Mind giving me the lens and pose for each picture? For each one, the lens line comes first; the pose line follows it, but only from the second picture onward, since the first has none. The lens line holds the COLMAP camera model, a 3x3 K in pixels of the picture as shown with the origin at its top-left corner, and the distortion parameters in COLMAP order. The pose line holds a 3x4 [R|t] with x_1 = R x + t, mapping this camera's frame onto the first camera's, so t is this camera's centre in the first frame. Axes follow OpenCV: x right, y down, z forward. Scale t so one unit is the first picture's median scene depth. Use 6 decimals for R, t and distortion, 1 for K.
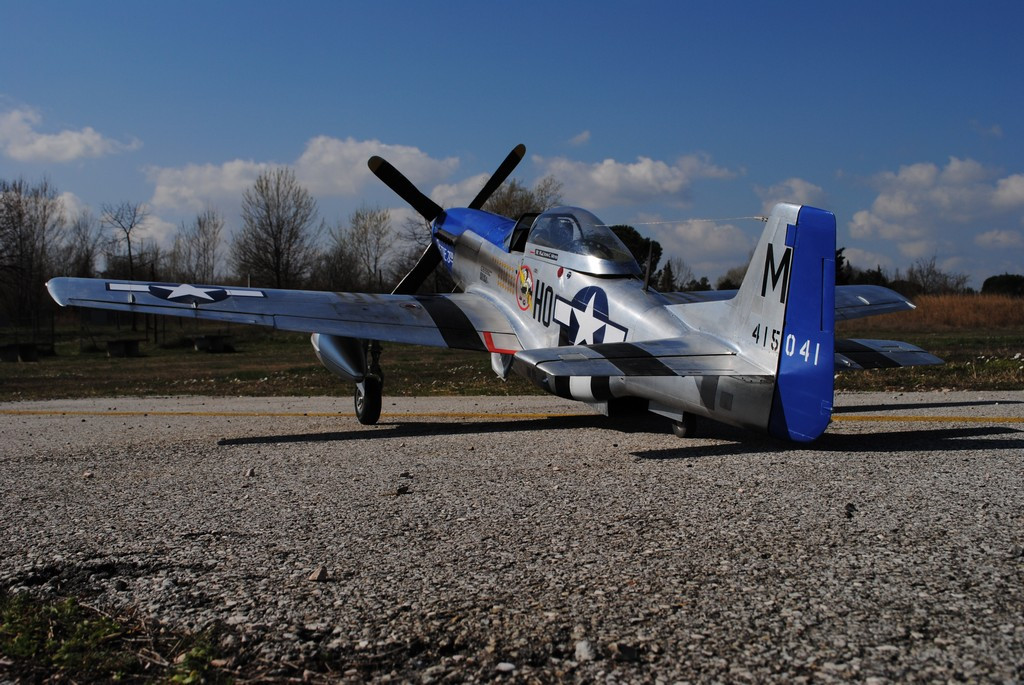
lens RADIAL K [[1158.7, 0, 512.0], [0, 1158.7, 342.5], [0, 0, 1]] dist [-0.036346, -0.024548]
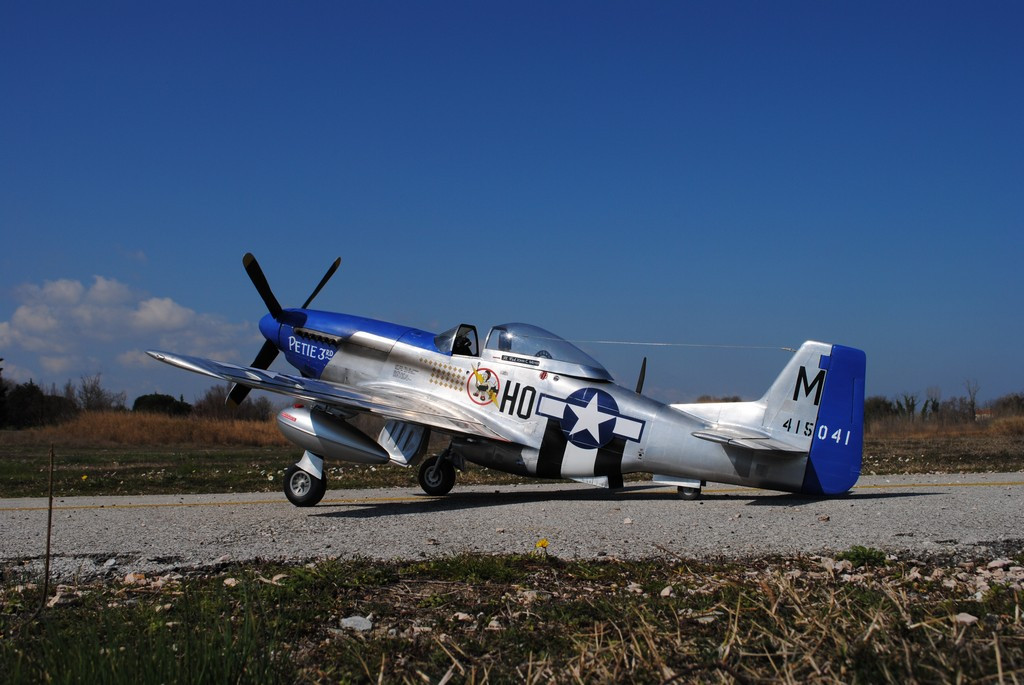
lens RADIAL K [[1158.7, 0, 512.0], [0, 1158.7, 342.5], [0, 0, 1]] dist [-0.036346, -0.024548]
pose [[0.752309, 0.075460, 0.654474, -0.802061], [-0.008780, 0.994479, -0.104569, 0.035215], [-0.658752, 0.072922, 0.748818, 0.073556]]
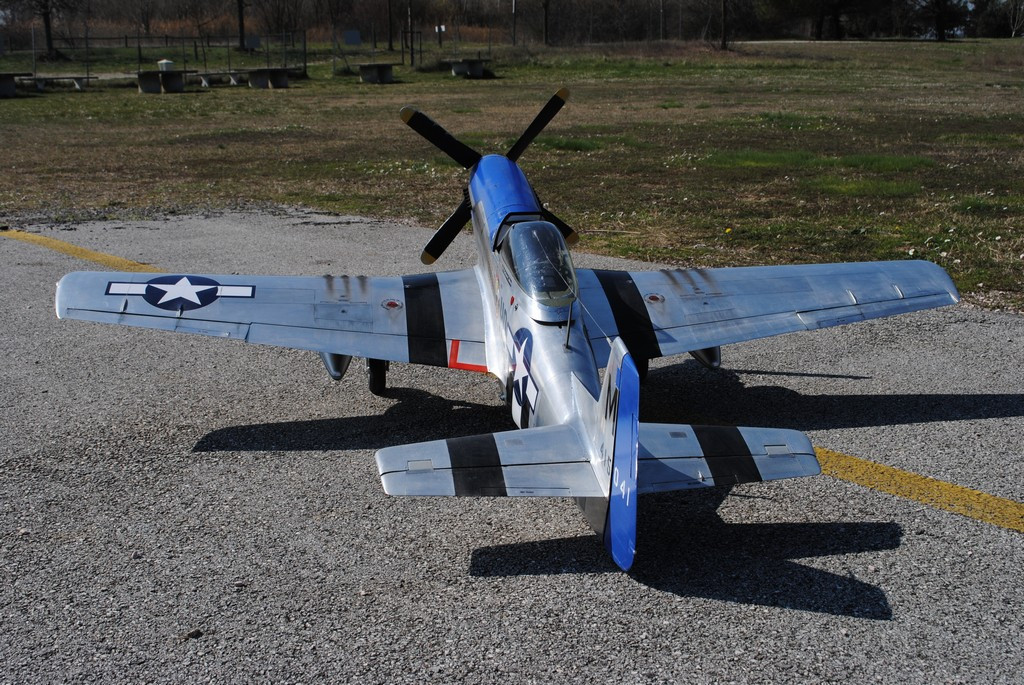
lens RADIAL K [[1282.5, 0, 512.0], [0, 1282.5, 342.5], [0, 0, 1]] dist [-0.028293, -0.020247]
pose [[0.972409, 0.069425, -0.222713, 0.274749], [-0.018740, 0.974853, 0.222059, -0.256203], [0.232529, -0.211758, 0.949257, -0.066954]]
